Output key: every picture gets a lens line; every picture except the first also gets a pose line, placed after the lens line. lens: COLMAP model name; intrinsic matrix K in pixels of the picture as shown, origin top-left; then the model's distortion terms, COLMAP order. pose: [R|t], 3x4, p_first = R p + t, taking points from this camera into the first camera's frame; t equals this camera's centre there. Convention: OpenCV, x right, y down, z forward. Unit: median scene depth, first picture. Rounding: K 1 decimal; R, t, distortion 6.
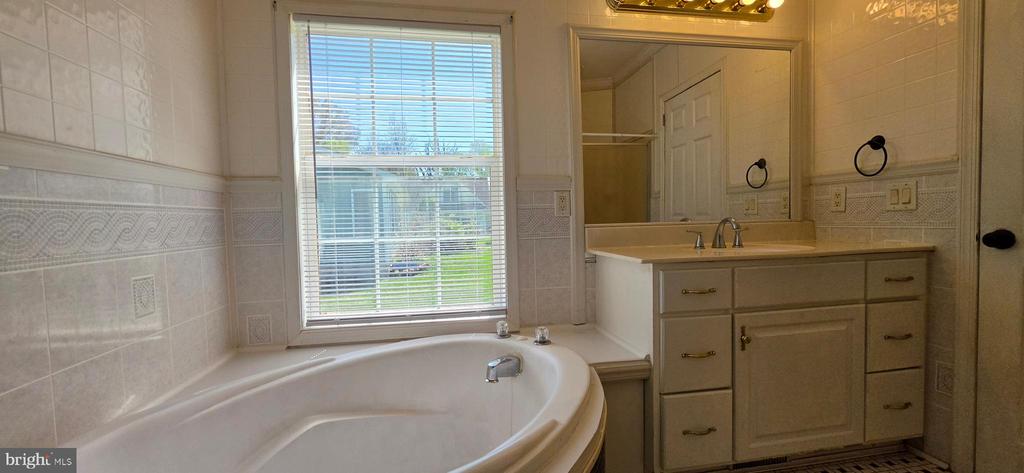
lens RADIAL K [[413.3, 0, 512.8], [0, 413.3, 239.3], [0, 0, 1]] dist [-0.001879, 0.000150]
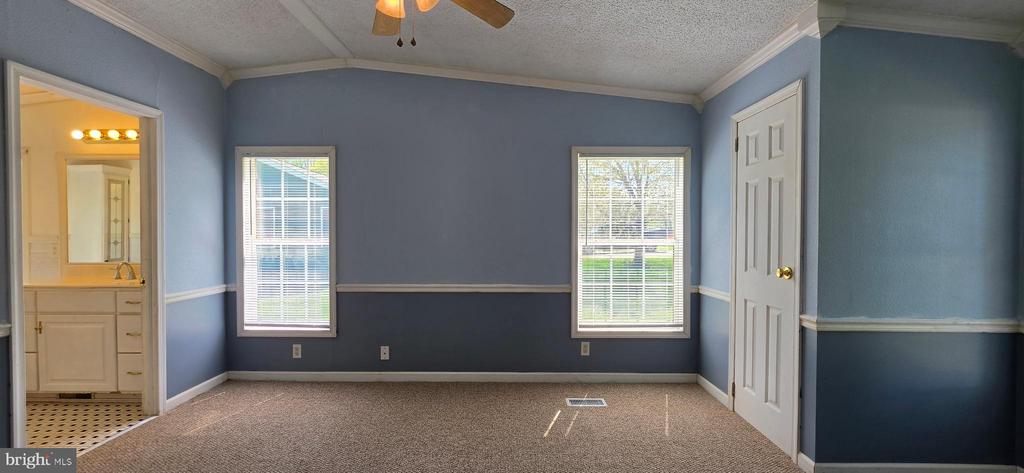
lens RADIAL K [[413.3, 0, 512.0], [0, 413.3, 236.5], [0, 0, 1]] dist [-0.001879, 0.000150]
pose [[0.984237, 0.030127, -0.174269, 2.888221], [-0.035164, 0.999046, -0.025886, -0.206626], [0.173323, 0.031605, 0.984358, -0.517237]]
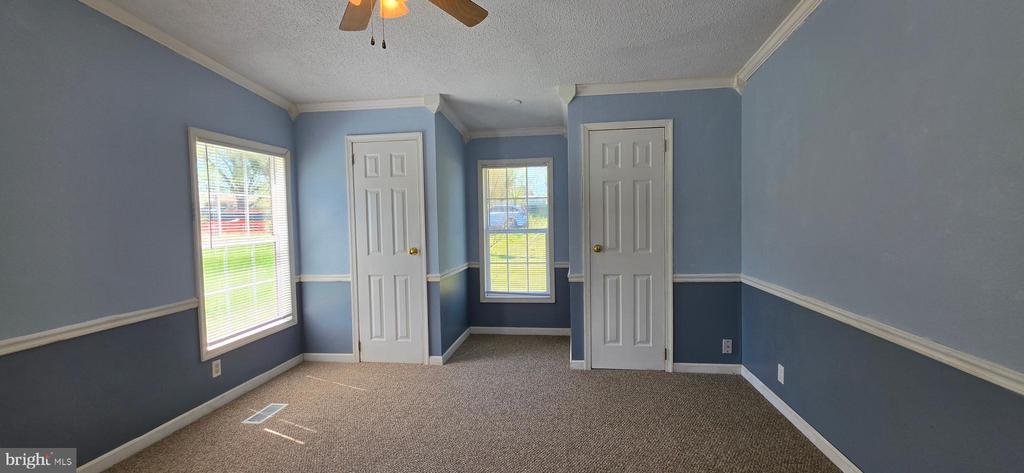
lens RADIAL K [[413.3, 0, 516.4], [0, 413.3, 234.9], [0, 0, 1]] dist [-0.001879, 0.000150]
pose [[0.306109, -0.023787, 0.951699, 1.493466], [0.052999, 0.998563, 0.007911, -0.230168], [-0.950520, 0.048018, 0.306930, -0.149144]]
